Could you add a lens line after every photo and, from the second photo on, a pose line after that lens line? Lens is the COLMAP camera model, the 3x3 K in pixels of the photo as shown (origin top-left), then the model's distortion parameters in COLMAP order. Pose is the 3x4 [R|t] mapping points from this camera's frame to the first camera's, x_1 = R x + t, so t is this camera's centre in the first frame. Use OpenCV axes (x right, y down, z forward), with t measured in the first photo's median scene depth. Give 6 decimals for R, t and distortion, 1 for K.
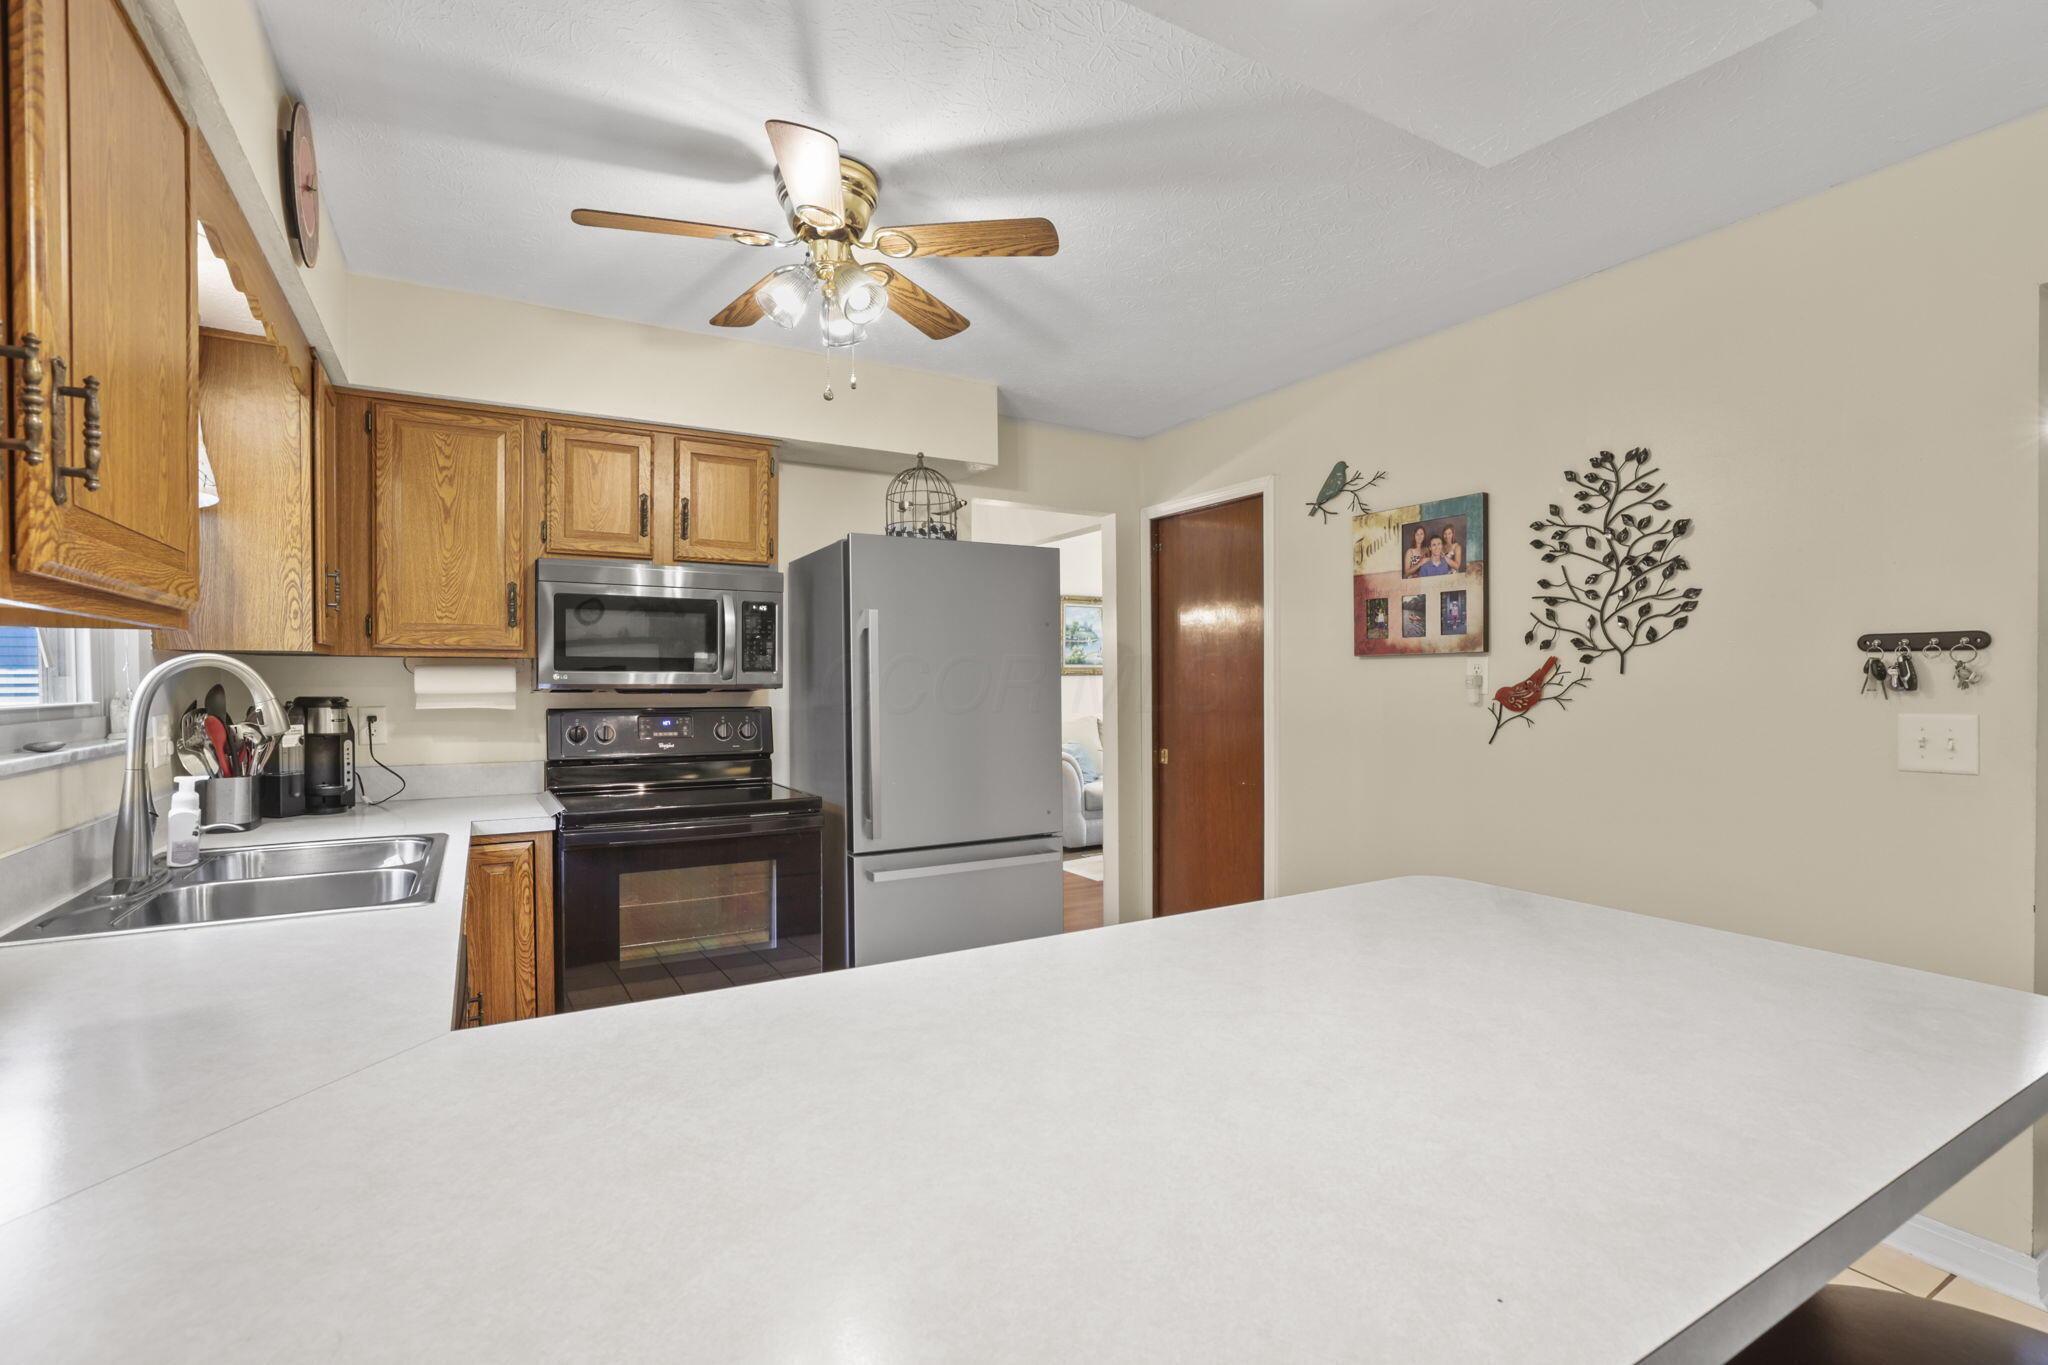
lens RADIAL K [[926.4, 0, 1016.3], [0, 926.4, 688.0], [0, 0, 1]] dist [-0.031856, 0.011228]
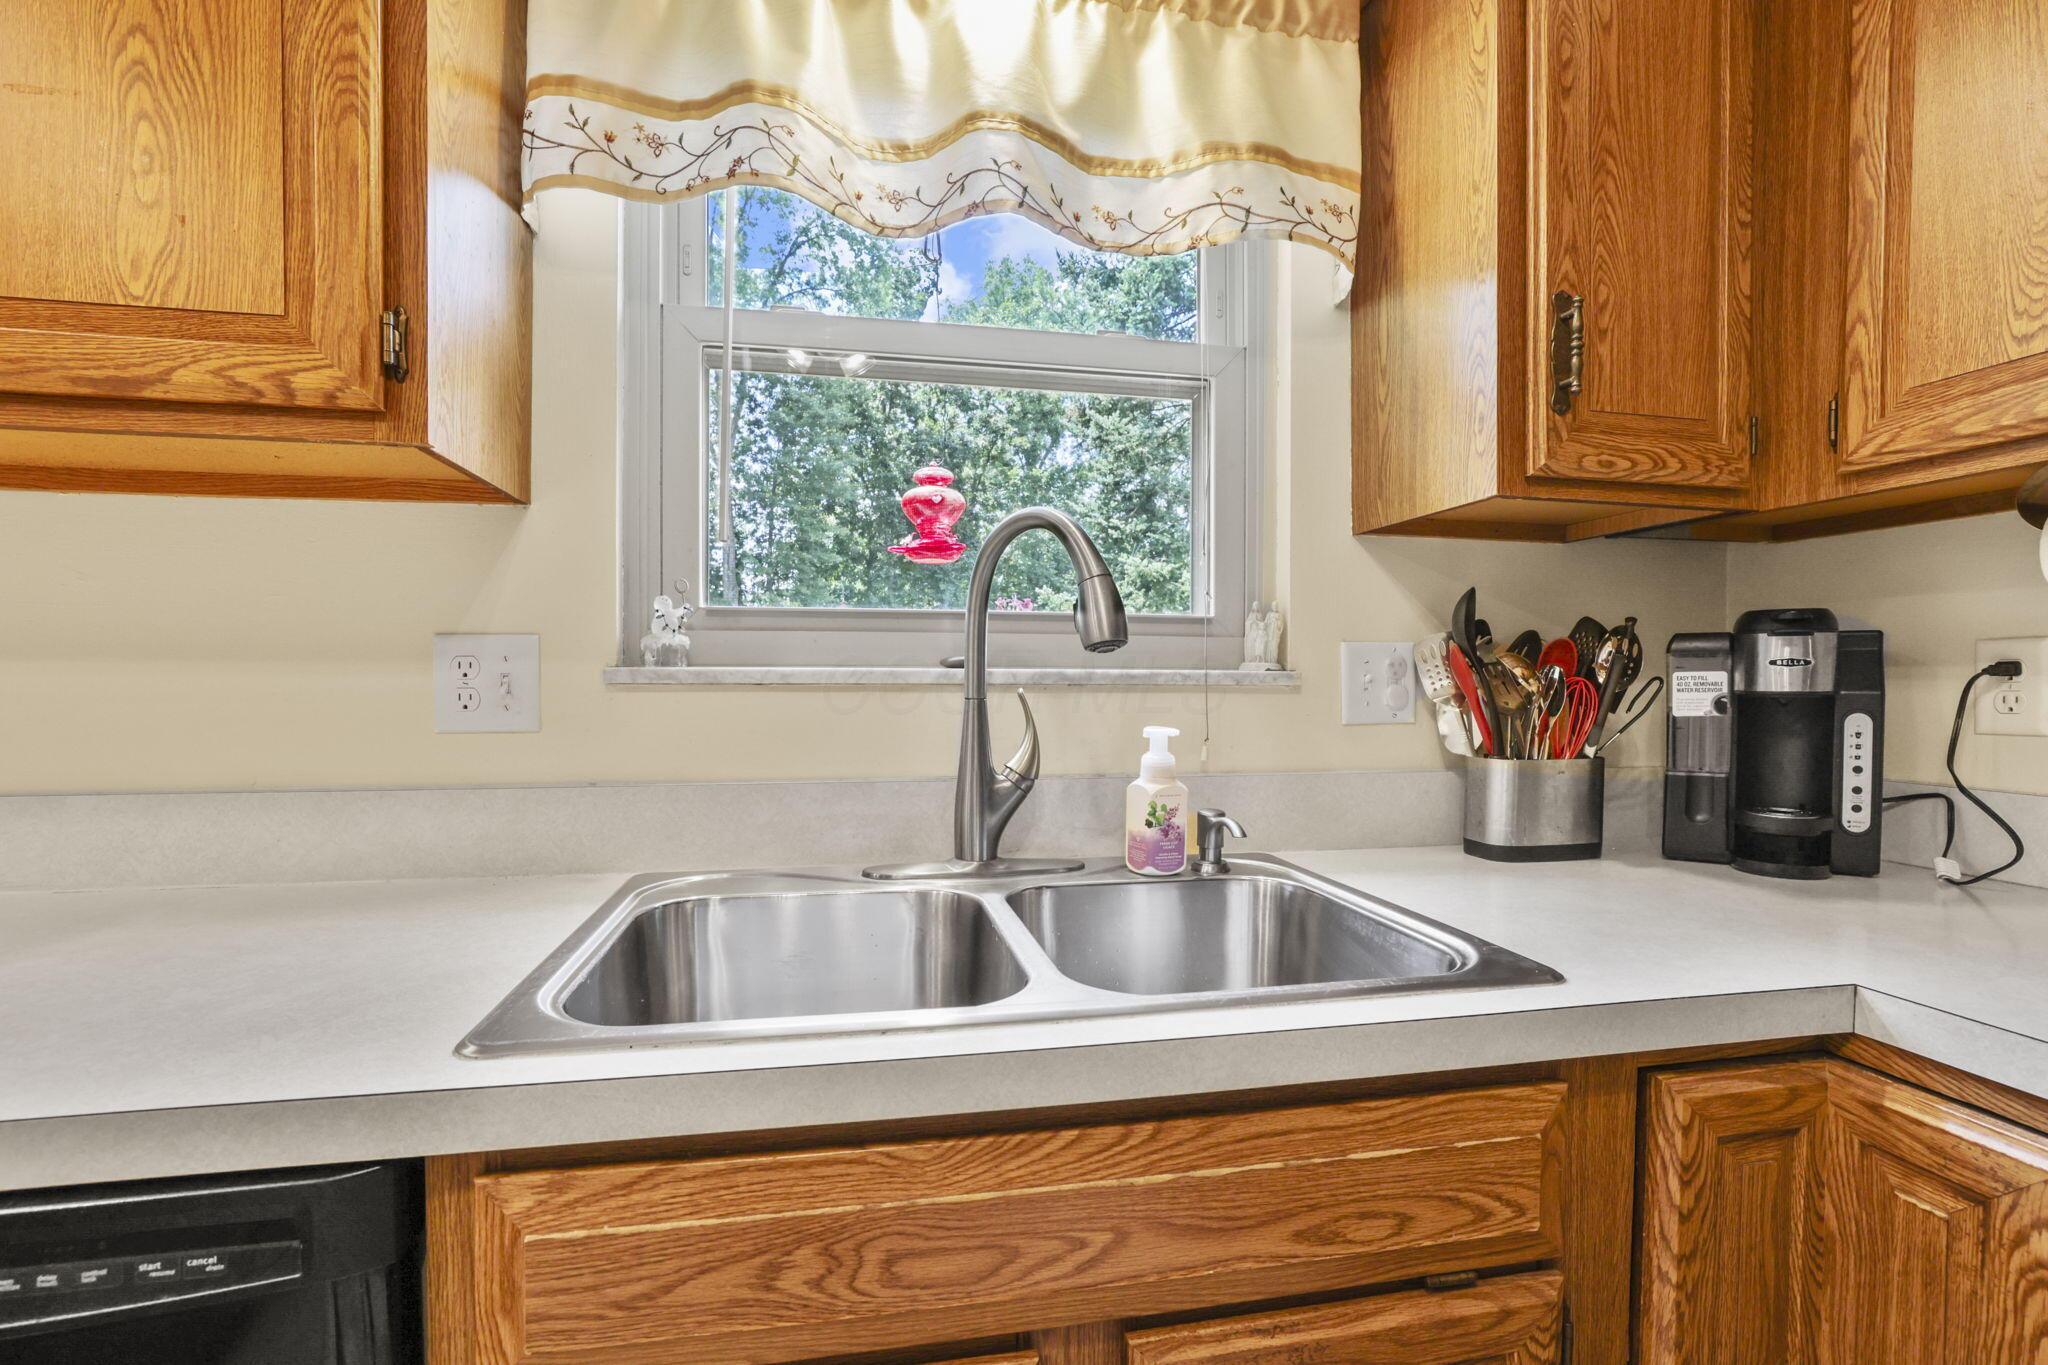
lens RADIAL K [[926.4, 0, 1020.8], [0, 926.4, 707.3], [0, 0, 1]] dist [-0.031856, 0.011228]
pose [[-0.319563, 0.025885, -0.947211, -0.224441], [-0.013770, 0.999394, 0.031957, 0.048481], [0.947465, 0.023256, -0.319013, 0.807701]]
